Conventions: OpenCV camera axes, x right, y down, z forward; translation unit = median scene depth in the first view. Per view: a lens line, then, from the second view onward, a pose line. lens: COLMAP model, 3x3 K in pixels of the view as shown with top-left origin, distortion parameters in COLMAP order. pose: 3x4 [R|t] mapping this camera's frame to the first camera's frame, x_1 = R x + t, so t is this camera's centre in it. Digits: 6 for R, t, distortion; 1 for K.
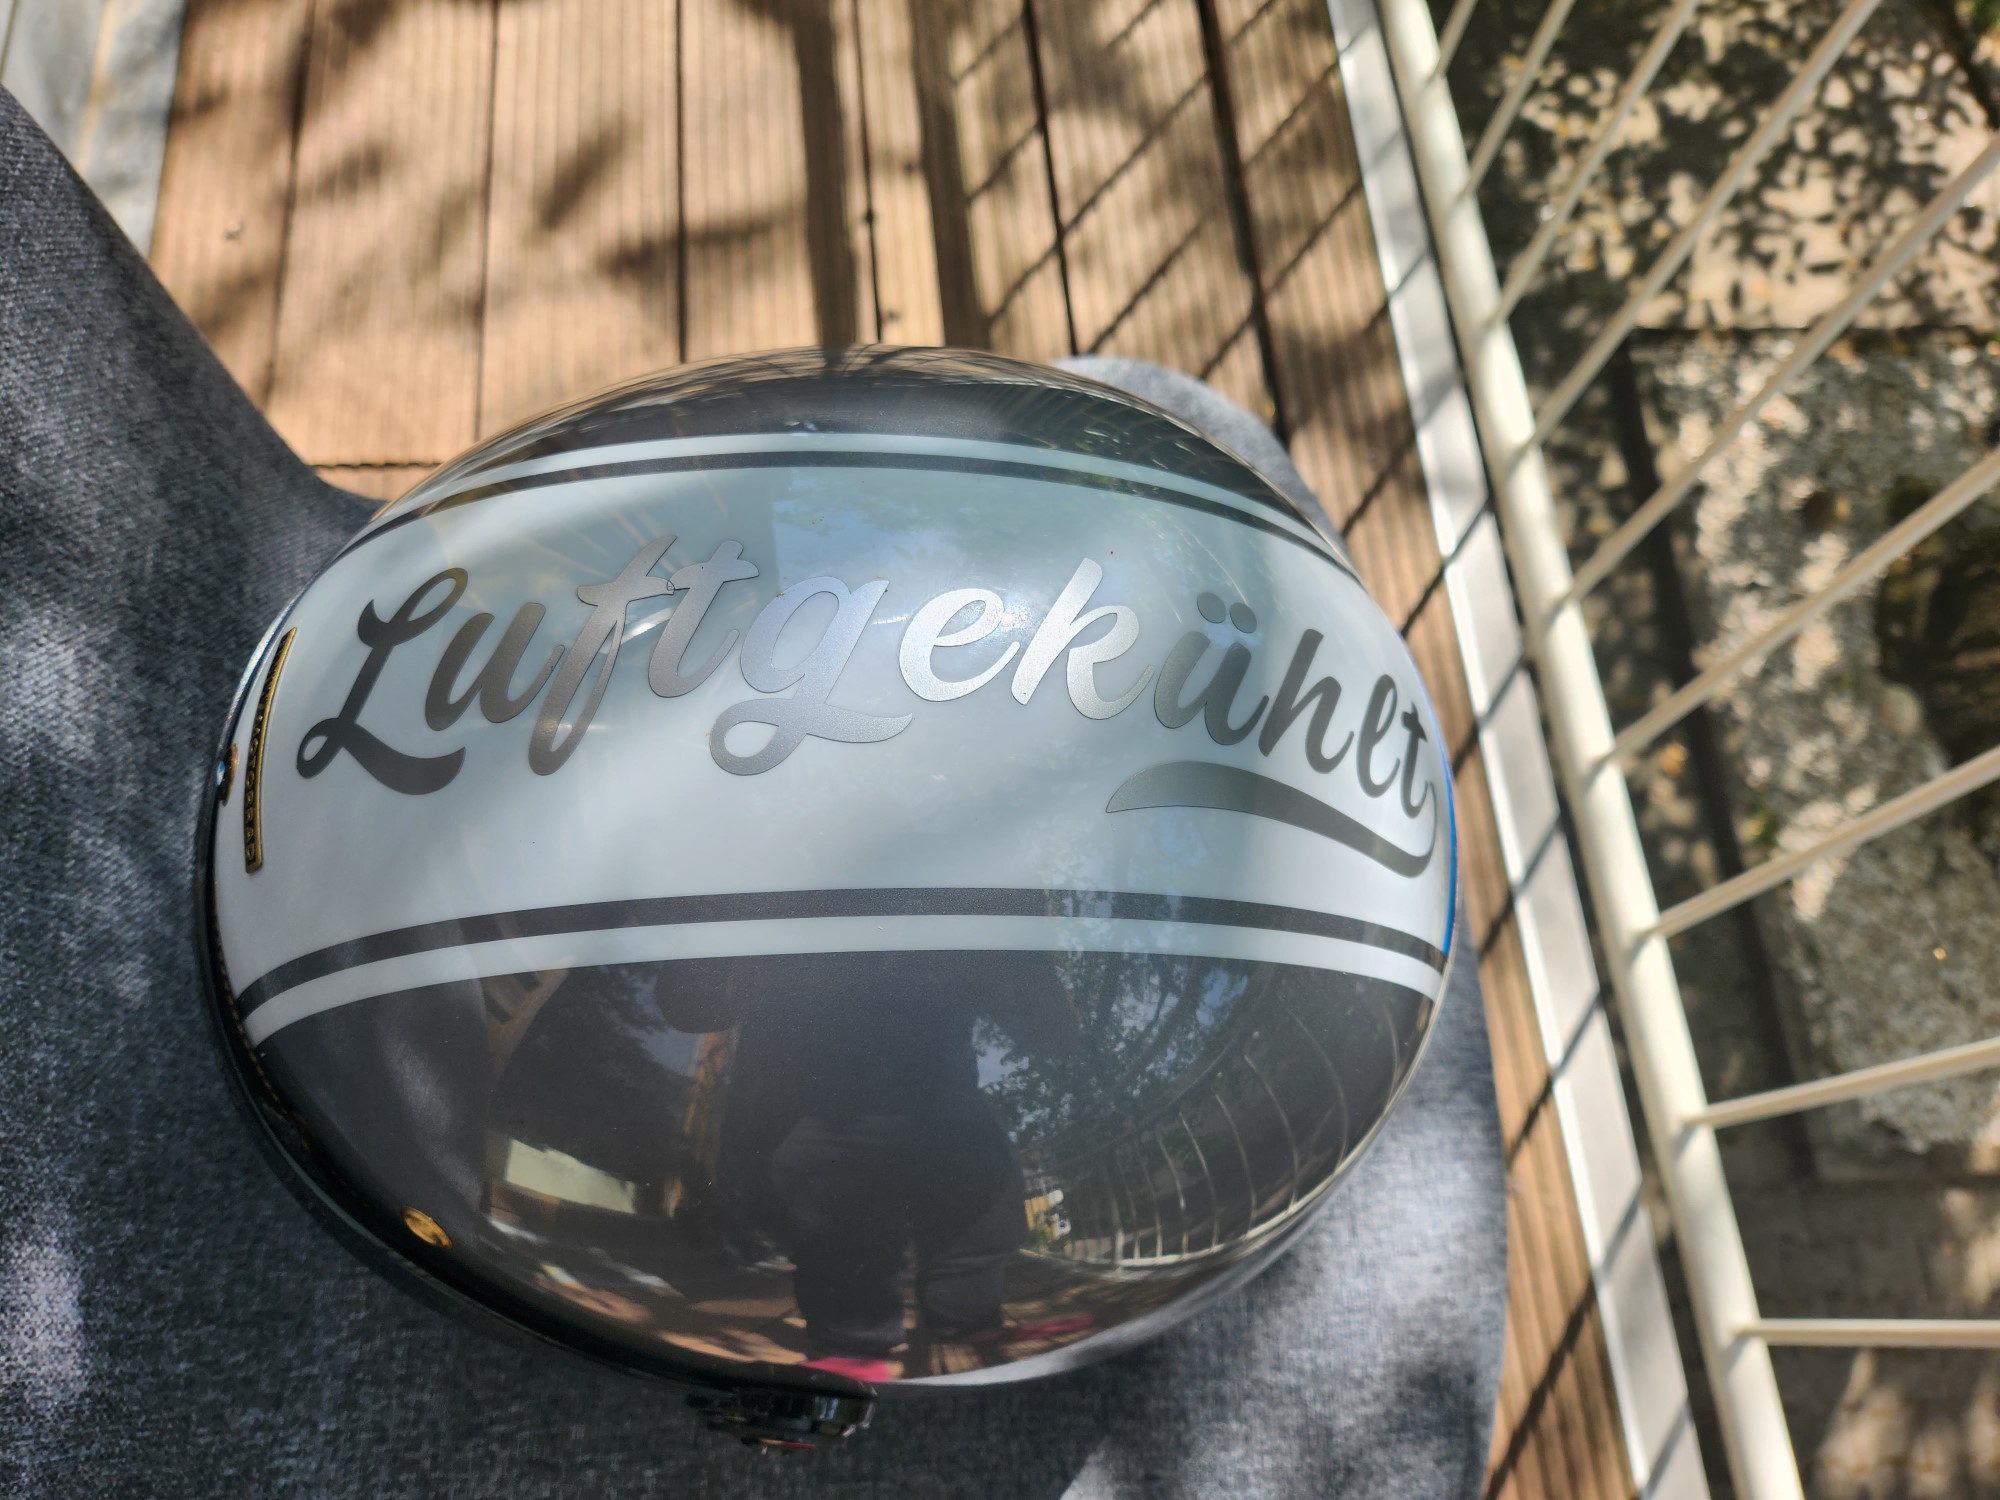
lens RADIAL K [[1490.5, 0, 1006.7], [0, 1490.5, 714.7], [0, 0, 1]] dist [0.045680, -0.061973]
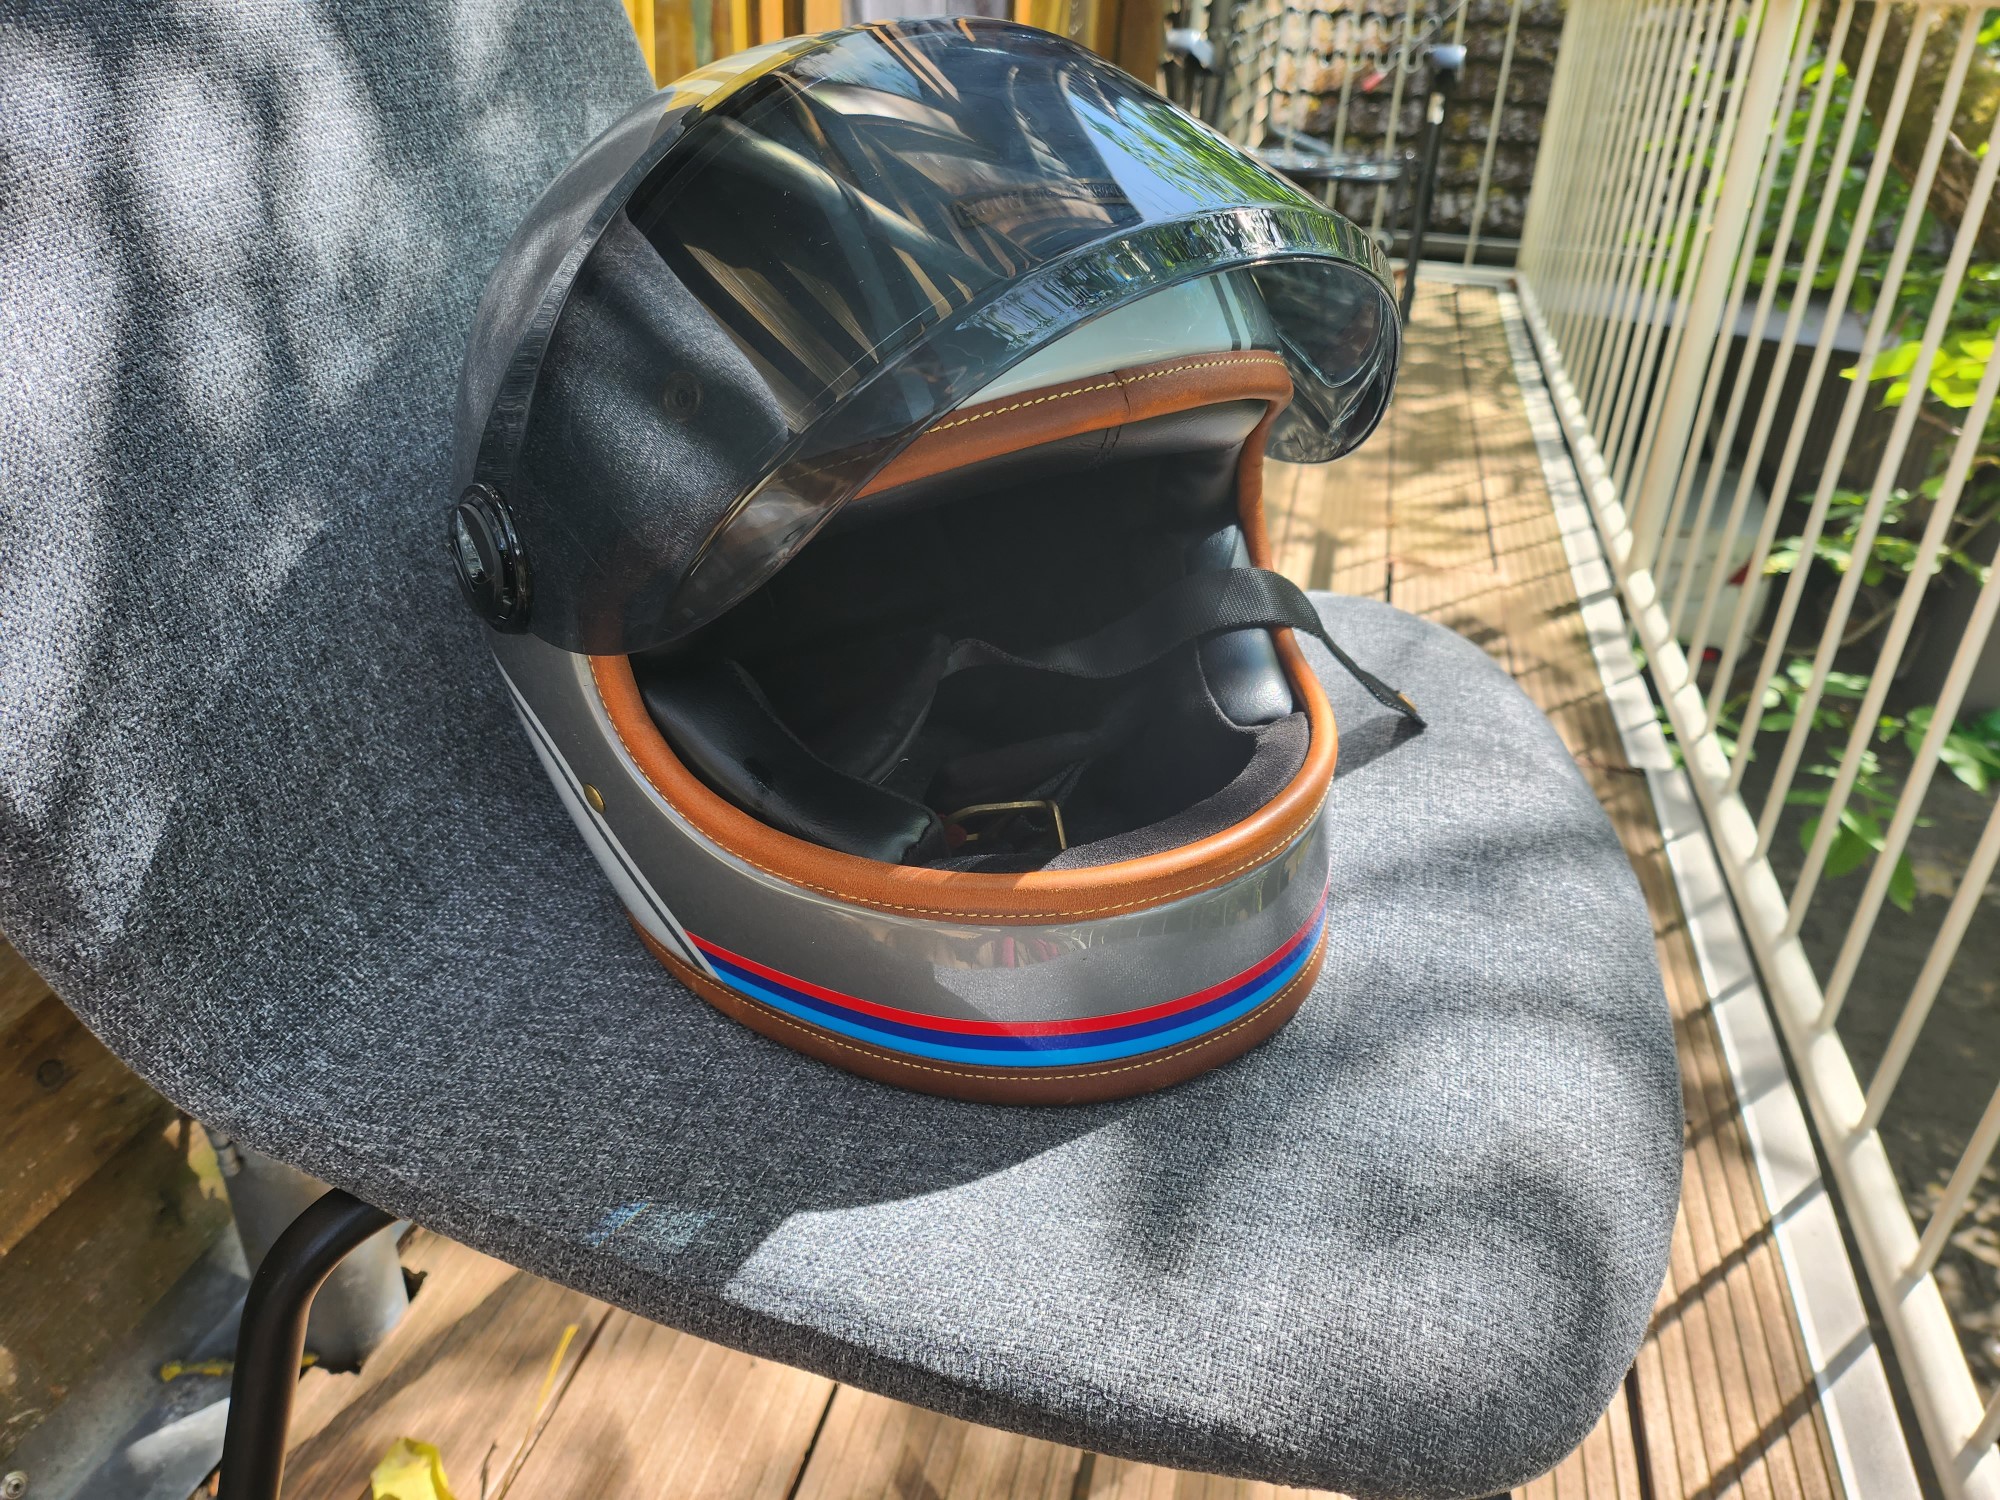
lens RADIAL K [[1490.5, 0, 995.0], [0, 1490.5, 759.7], [0, 0, 1]] dist [0.045680, -0.061973]
pose [[0.941705, 0.113618, -0.316673, 0.104657], [-0.299313, 0.712741, -0.634360, 0.390362], [0.153631, 0.692164, 0.705199, 0.103693]]
